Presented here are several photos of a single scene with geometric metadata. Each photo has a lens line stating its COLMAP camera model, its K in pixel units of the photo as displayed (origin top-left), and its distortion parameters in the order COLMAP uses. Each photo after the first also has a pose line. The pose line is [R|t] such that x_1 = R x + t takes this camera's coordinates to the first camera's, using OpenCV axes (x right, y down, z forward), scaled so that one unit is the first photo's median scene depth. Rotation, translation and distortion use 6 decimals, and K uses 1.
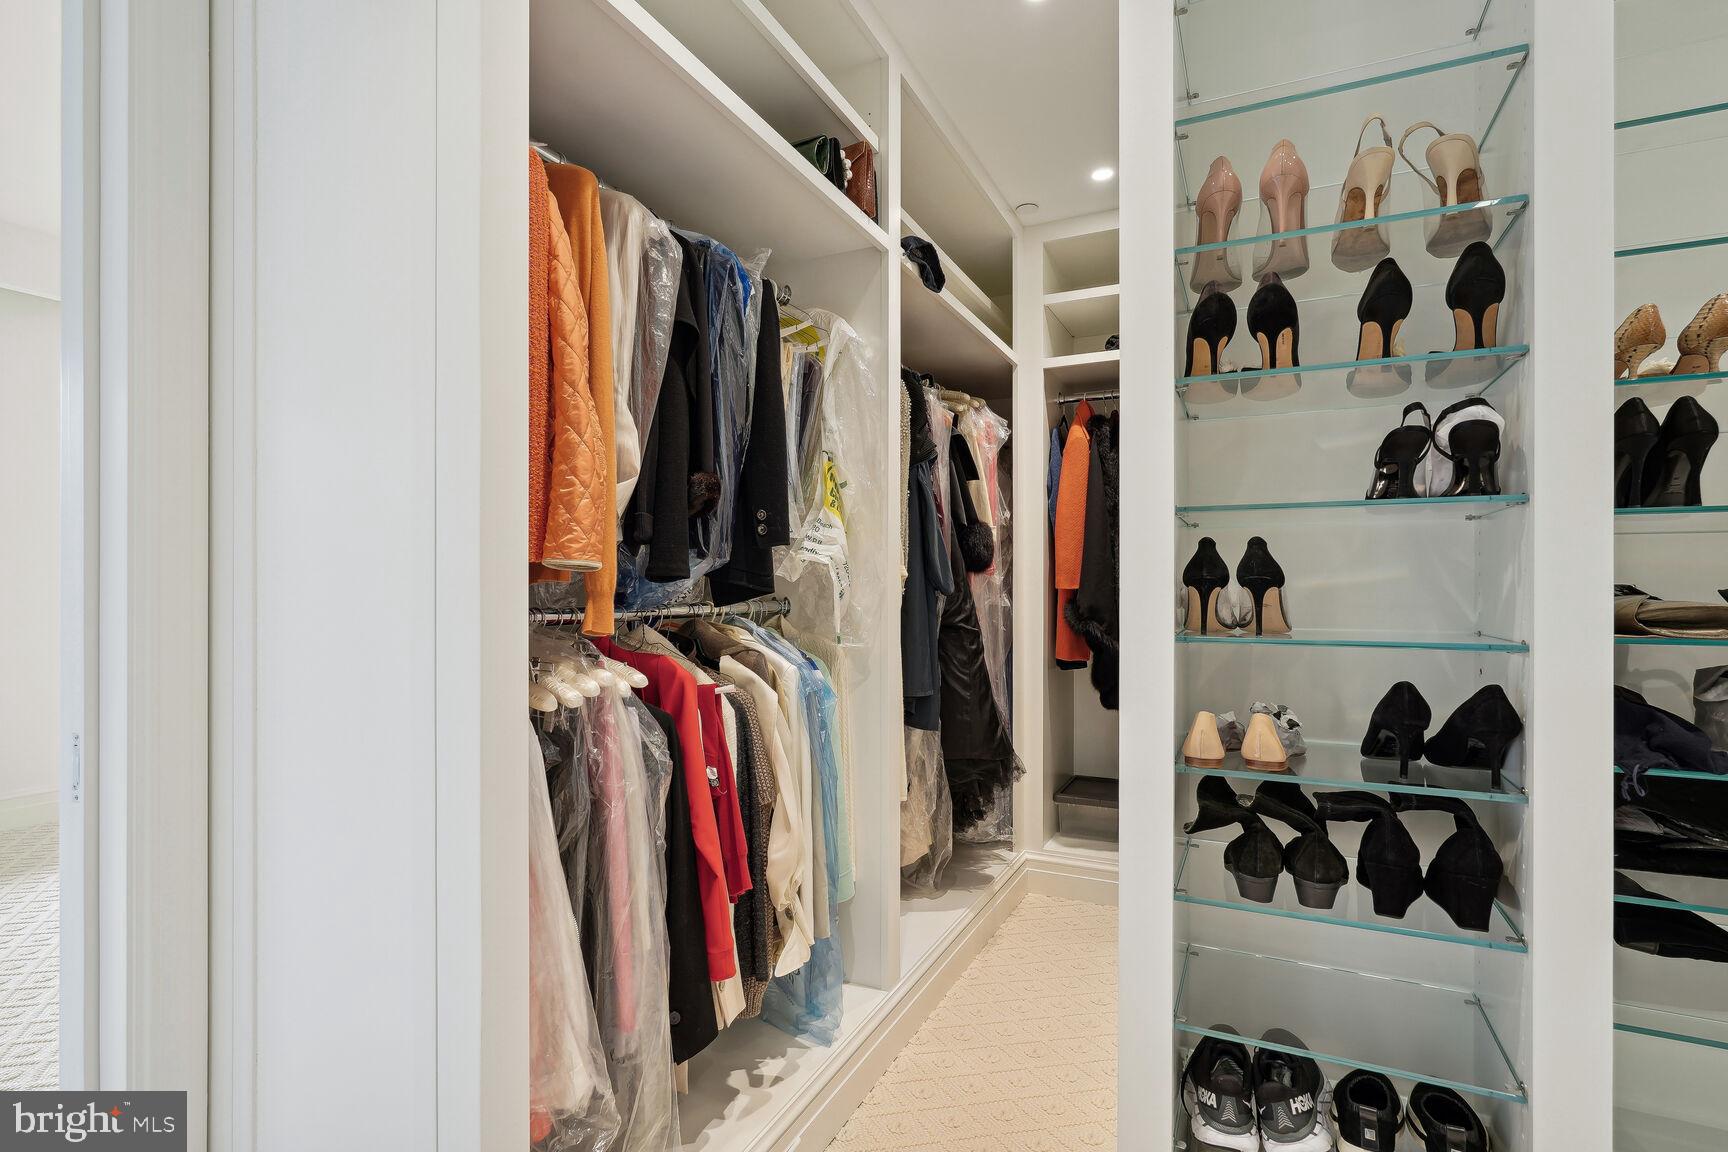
lens RADIAL K [[839.2, 0, 866.0], [0, 839.2, 592.1], [0, 0, 1]] dist [-0.001204, 0.000273]
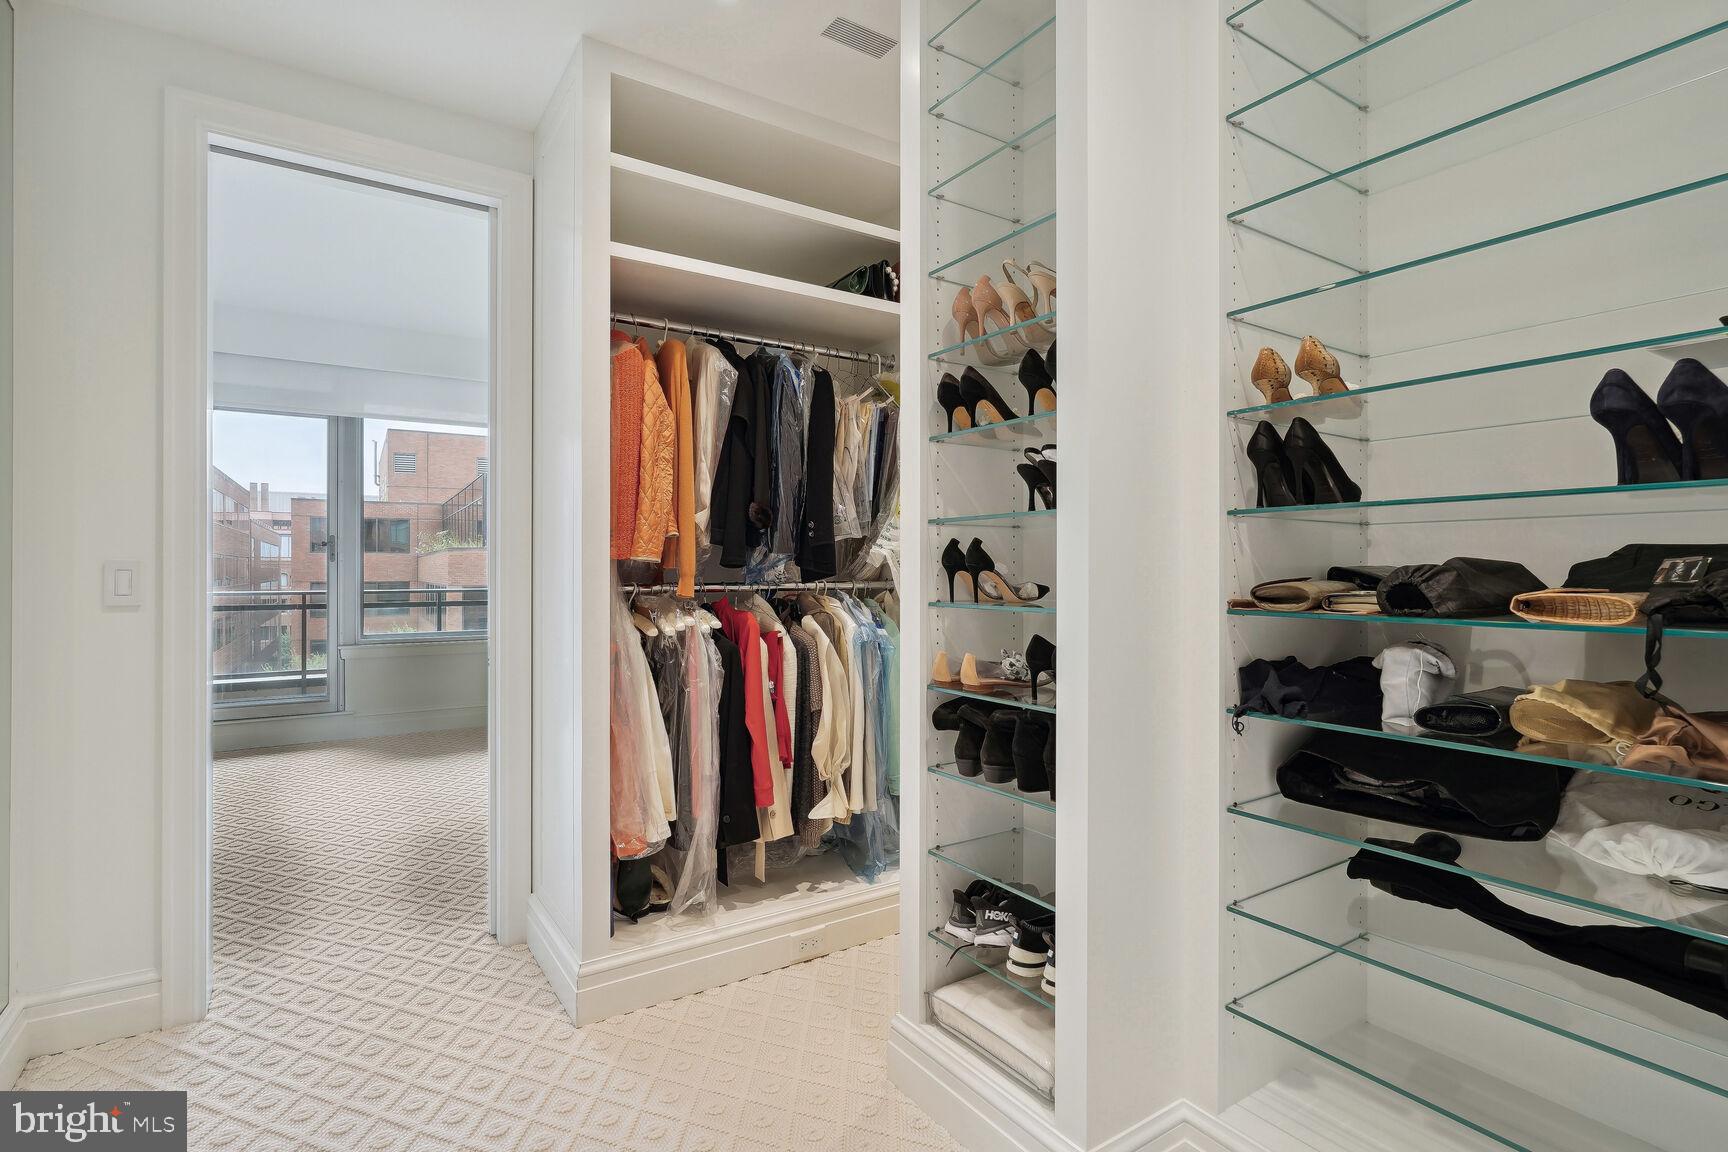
lens RADIAL K [[834.2, 0, 864.0], [0, 834.2, 576.0], [0, 0, 1]] dist [0.001041, 0.000099]
pose [[0.857190, 0.002774, -0.514993, 0.875980], [-0.002634, 0.999996, 0.001004, 0.002040], [0.514994, 0.000496, 0.857194, -0.322682]]
